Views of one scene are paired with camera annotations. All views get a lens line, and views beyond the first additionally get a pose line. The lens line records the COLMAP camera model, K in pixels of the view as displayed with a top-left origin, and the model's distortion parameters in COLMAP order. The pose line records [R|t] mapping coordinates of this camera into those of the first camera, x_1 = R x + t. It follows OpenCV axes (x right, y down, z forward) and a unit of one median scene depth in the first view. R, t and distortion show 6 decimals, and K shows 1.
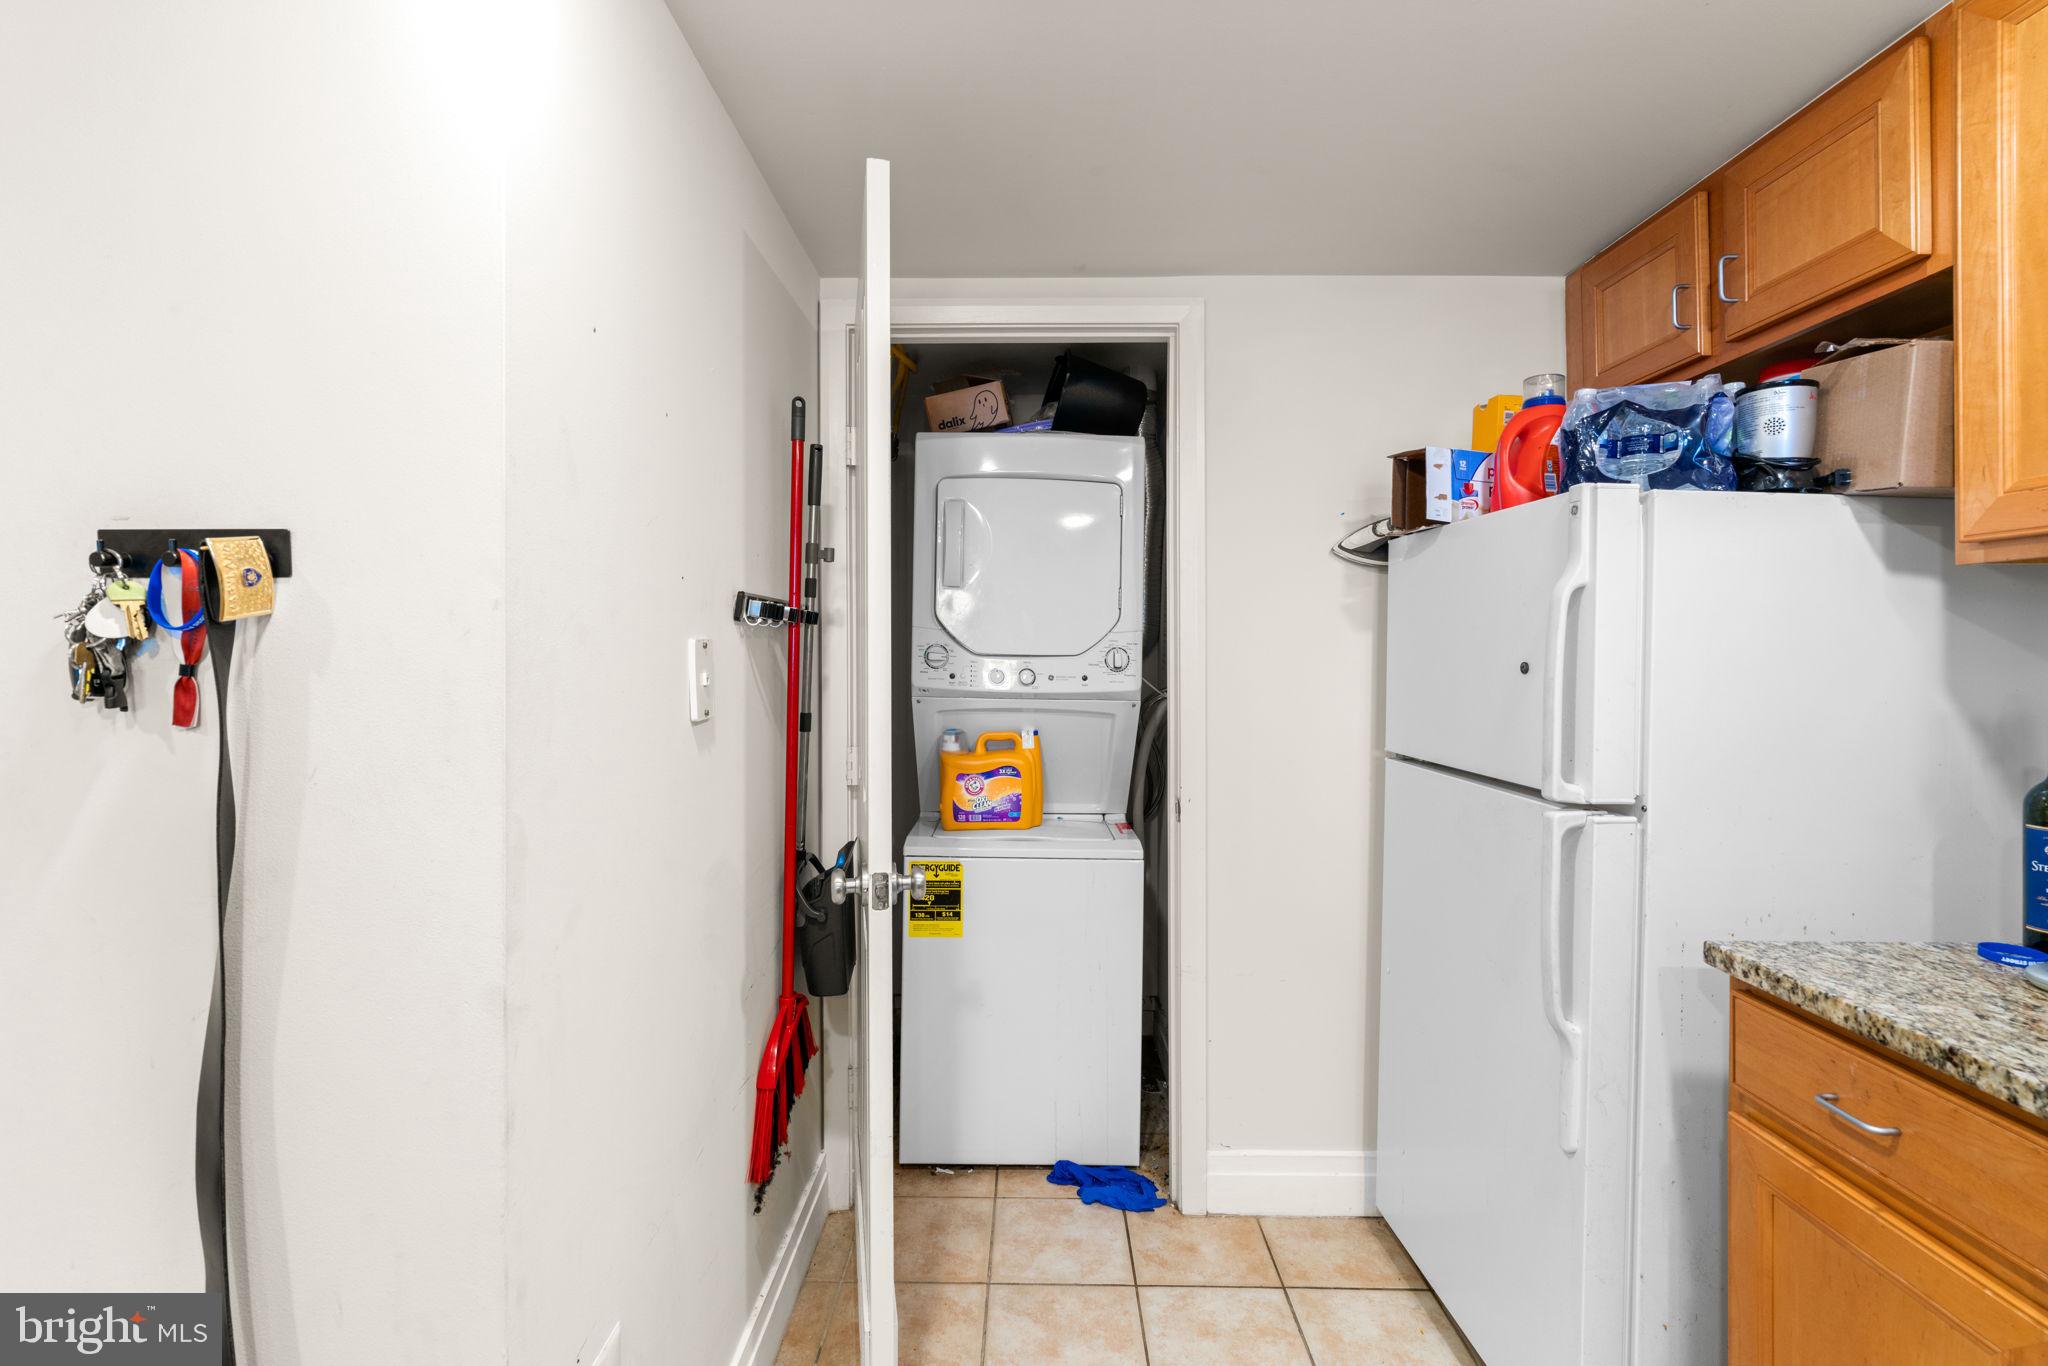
lens RADIAL K [[928.0, 0, 1023.9], [0, 928.0, 645.1], [0, 0, 1]] dist [-0.000192, -0.000766]
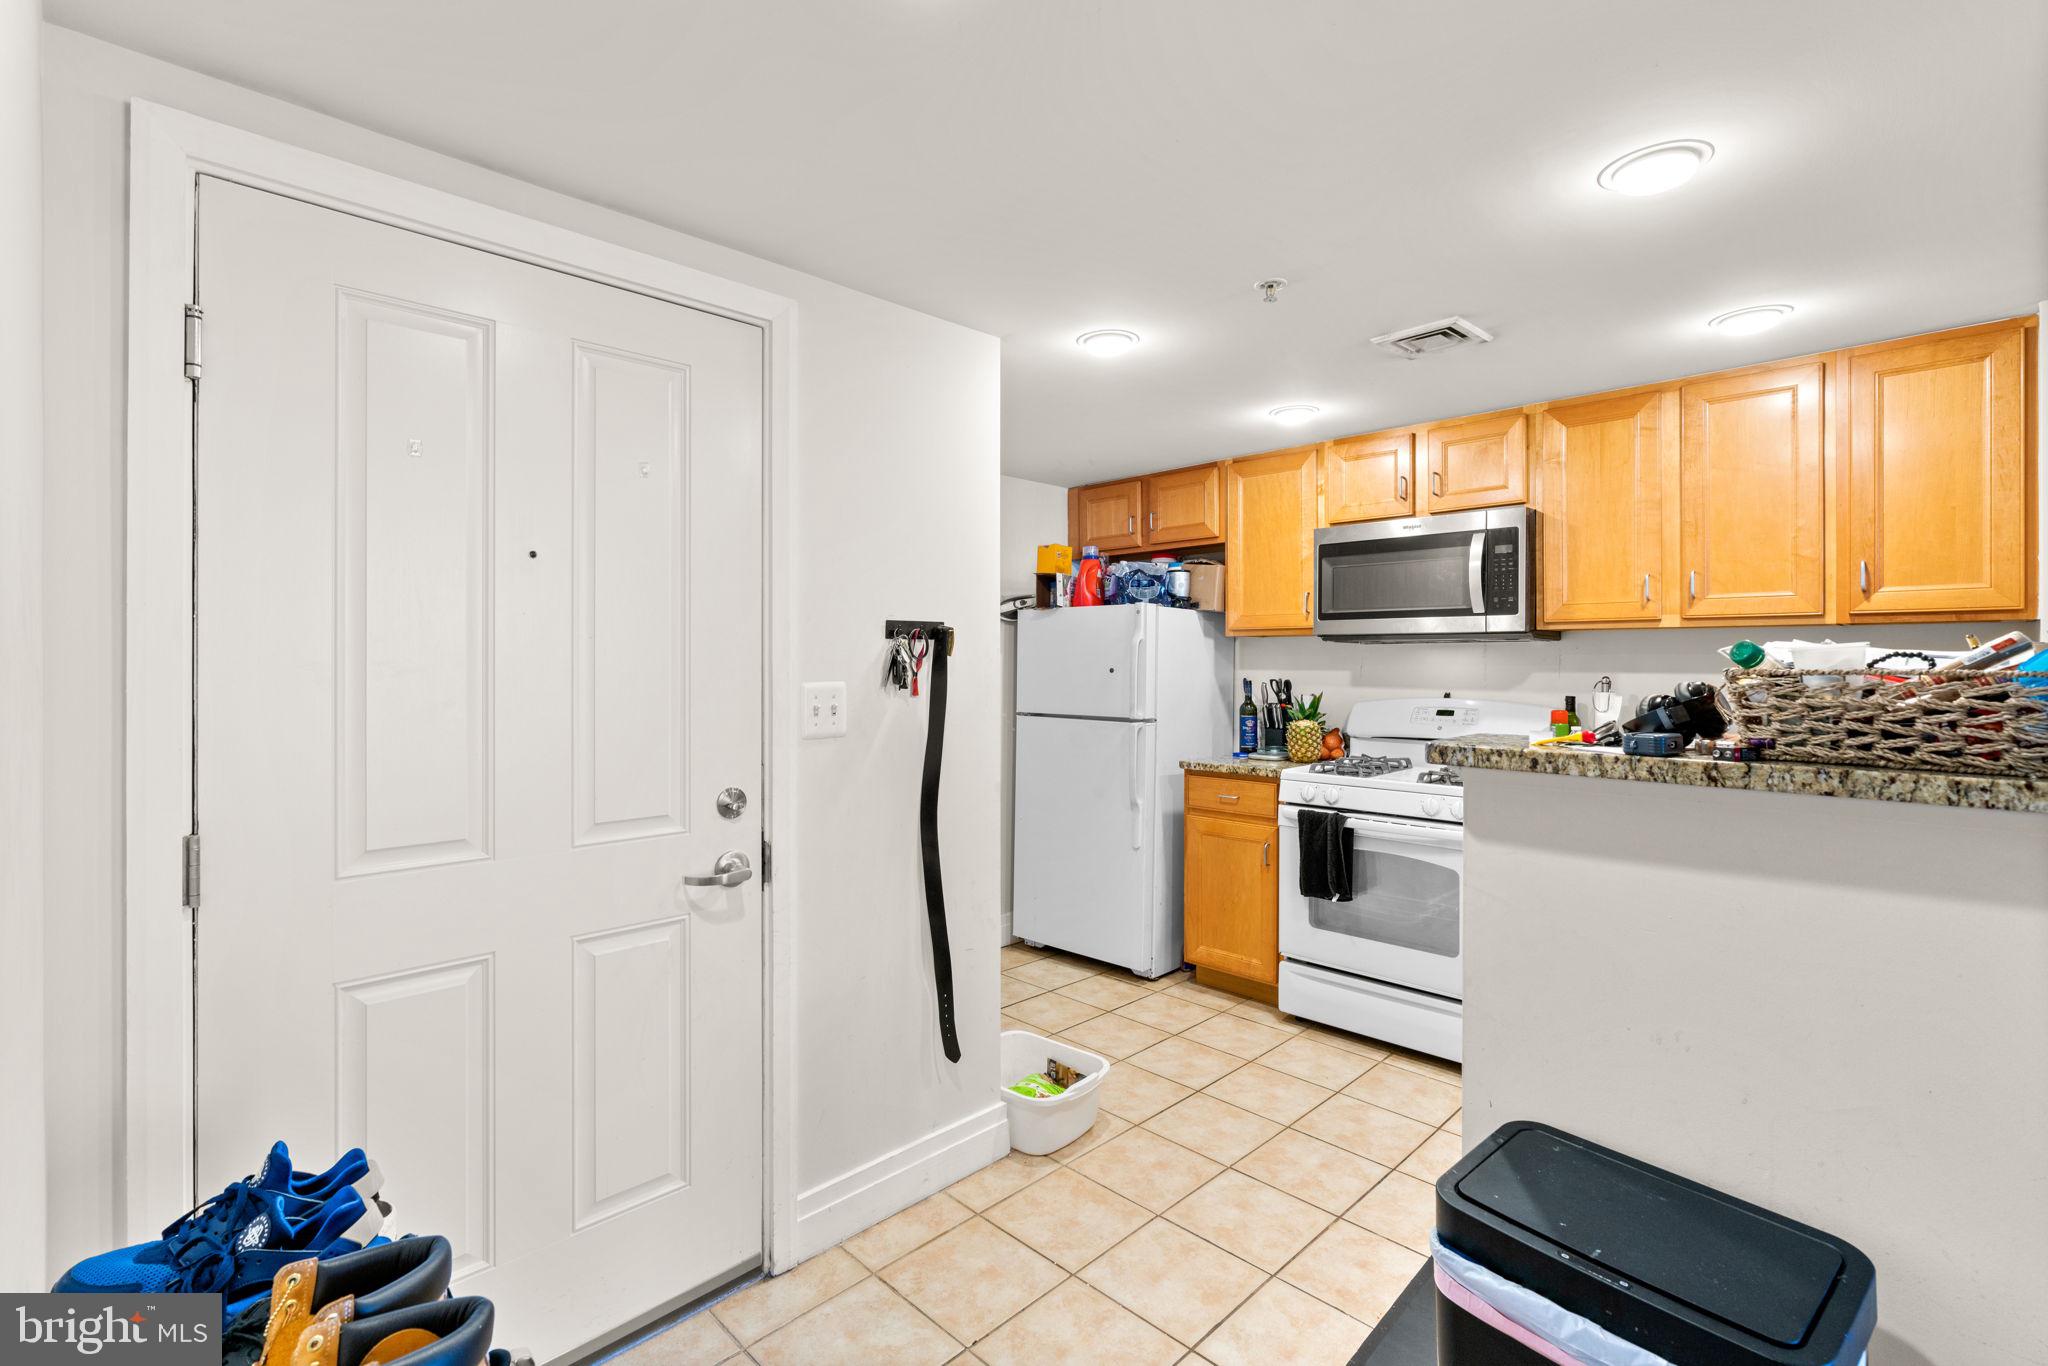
lens RADIAL K [[928.0, 0, 1023.9], [0, 928.0, 645.1], [0, 0, 1]] dist [-0.000192, -0.000766]
pose [[0.700281, 0.009538, 0.713803, -1.652148], [-0.003185, 0.999943, -0.010237, -0.020424], [-0.713860, 0.004895, 0.700271, -0.695061]]
